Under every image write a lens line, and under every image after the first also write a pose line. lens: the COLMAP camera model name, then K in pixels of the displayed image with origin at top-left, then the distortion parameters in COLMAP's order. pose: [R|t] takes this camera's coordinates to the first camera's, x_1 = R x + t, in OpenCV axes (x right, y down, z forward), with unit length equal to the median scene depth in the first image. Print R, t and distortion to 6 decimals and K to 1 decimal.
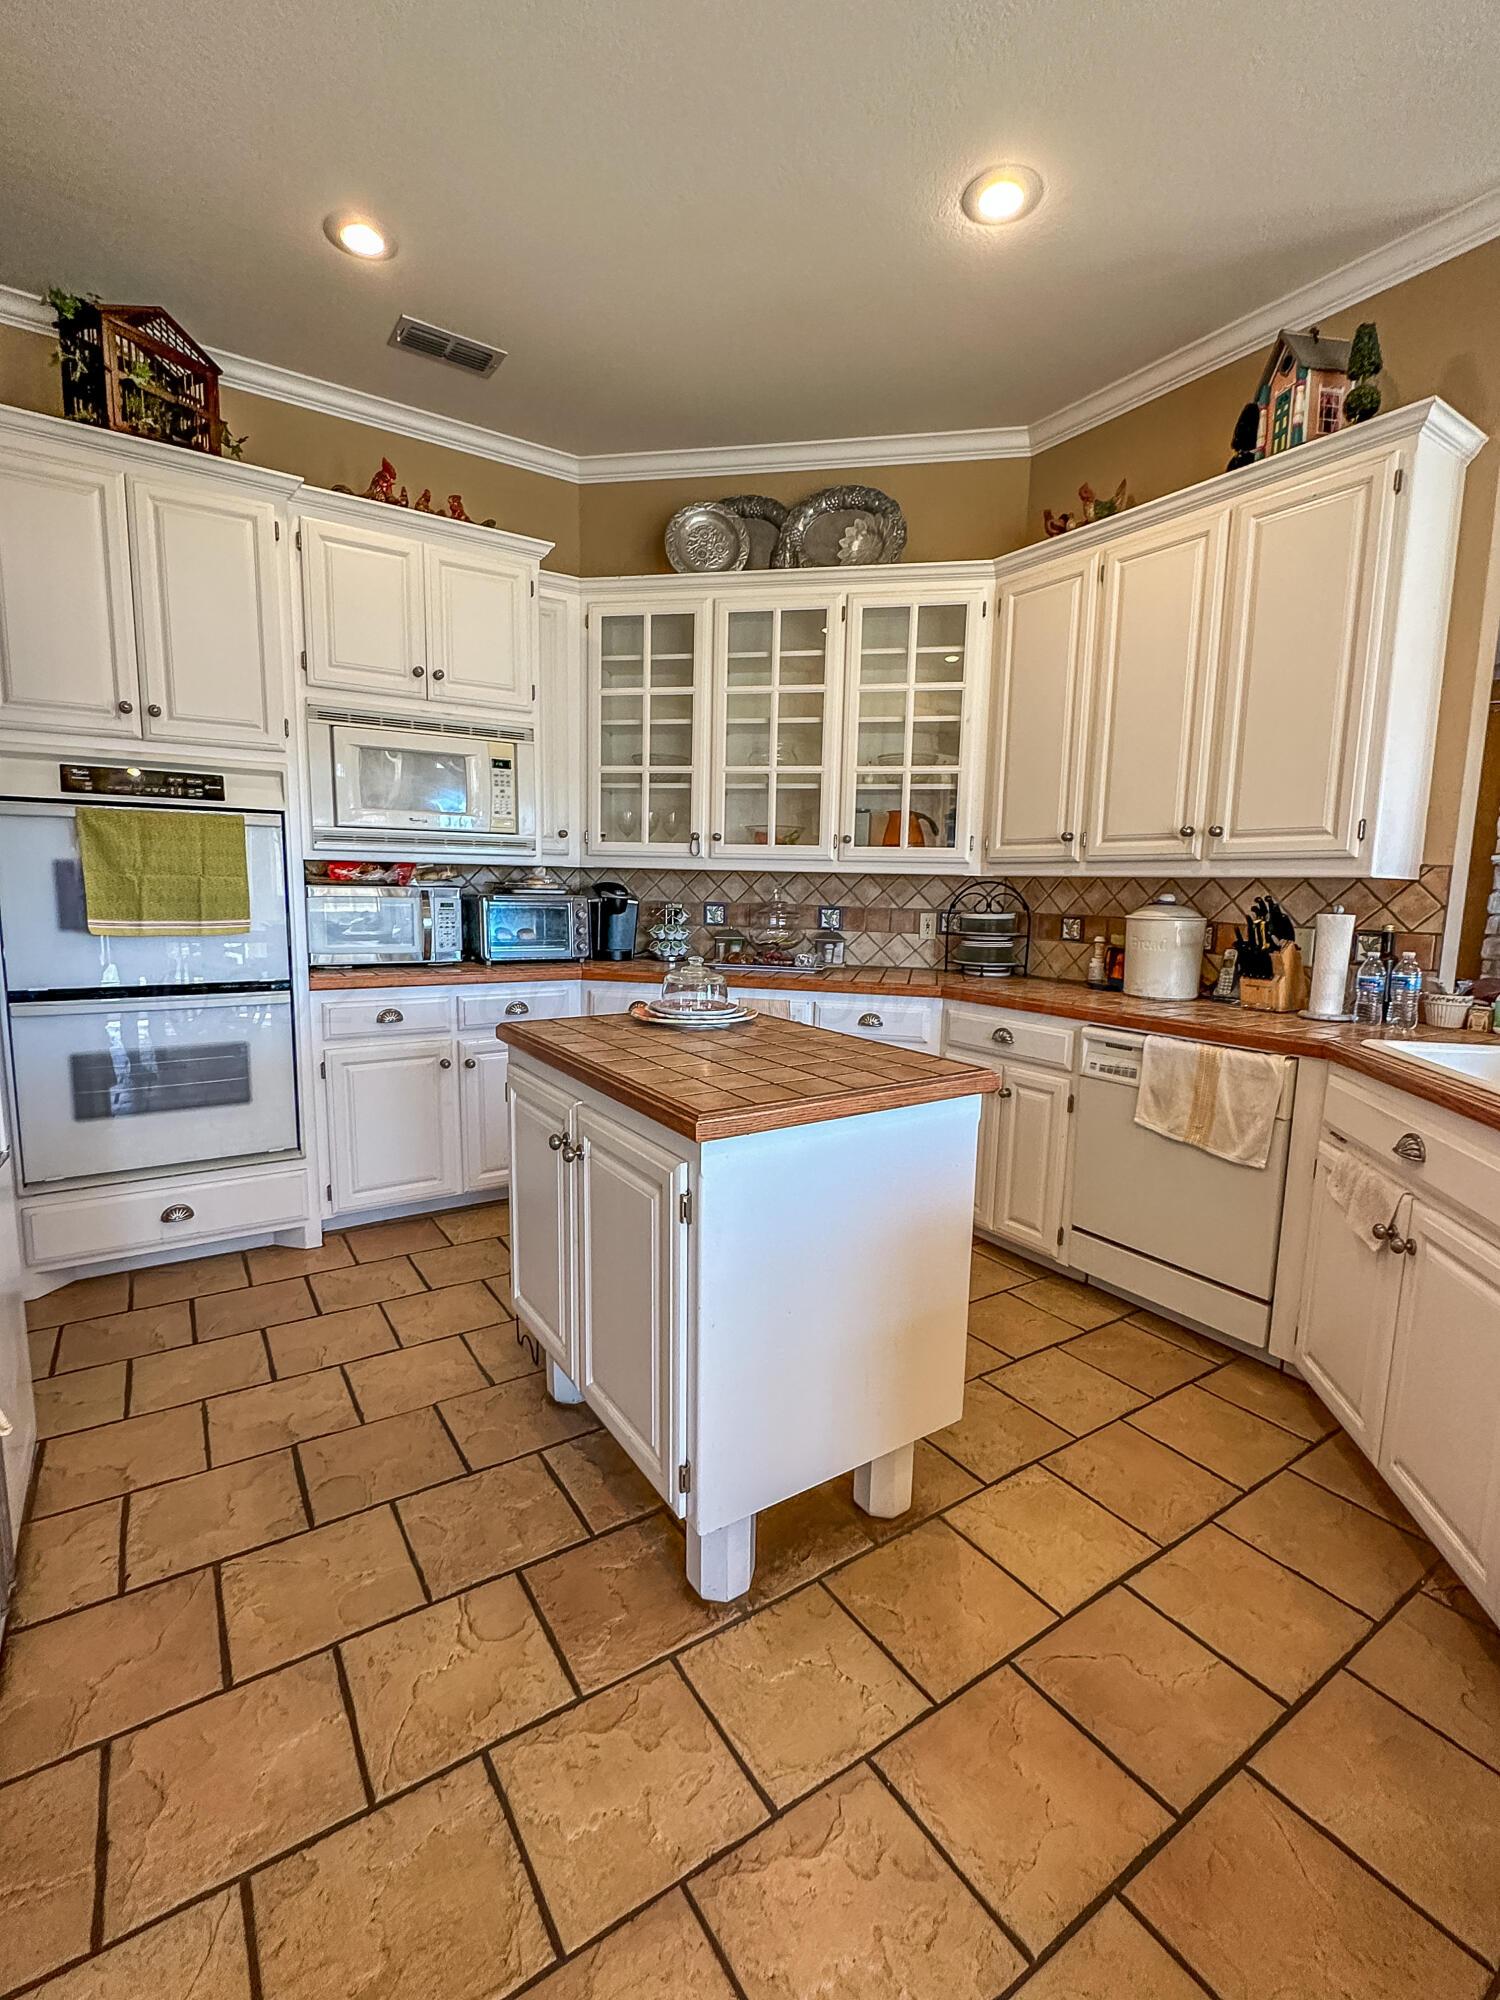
lens RADIAL K [[896.5, 0, 744.3], [0, 896.5, 998.6], [0, 0, 1]] dist [-0.003838, -0.001204]
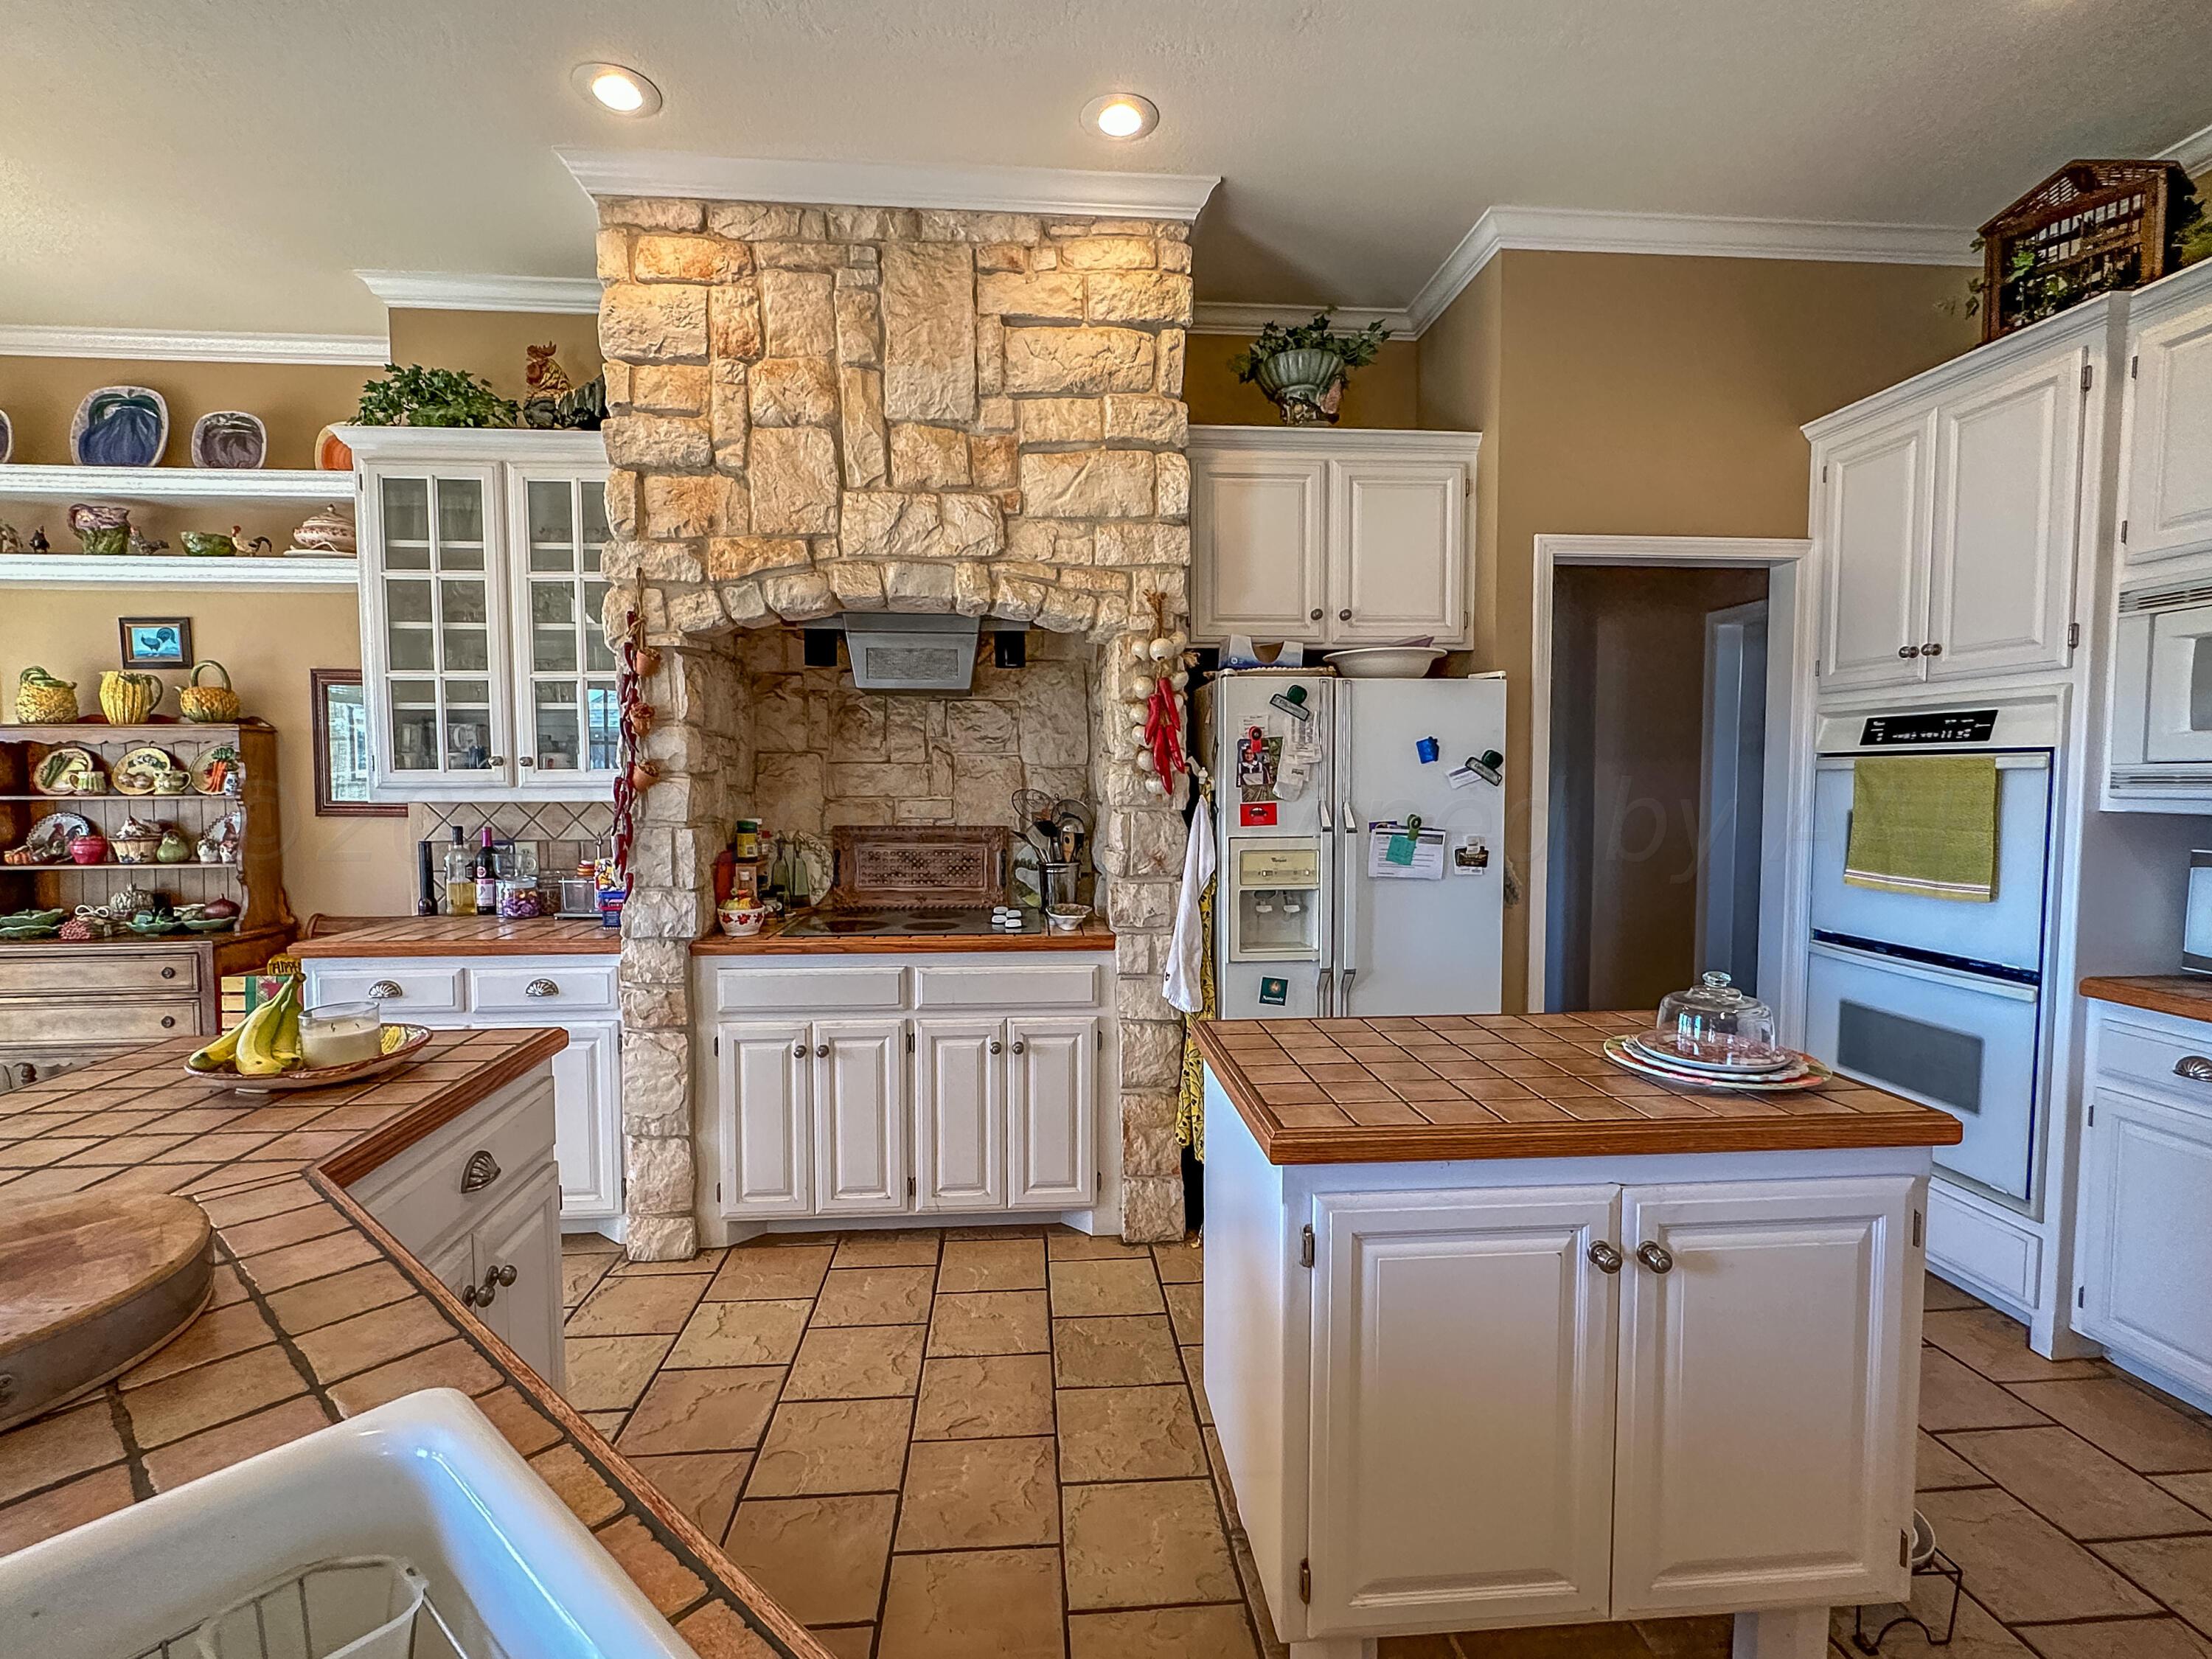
lens RADIAL K [[991.5, 0, 1096.5], [0, 991.5, 831.8], [0, 0, 1]] dist [-0.003838, -0.001204]
pose [[-0.480364, 0.030161, -0.876550, 0.605091], [-0.124681, 0.986910, 0.102286, -0.127601], [0.868162, 0.158424, -0.470316, 0.721711]]
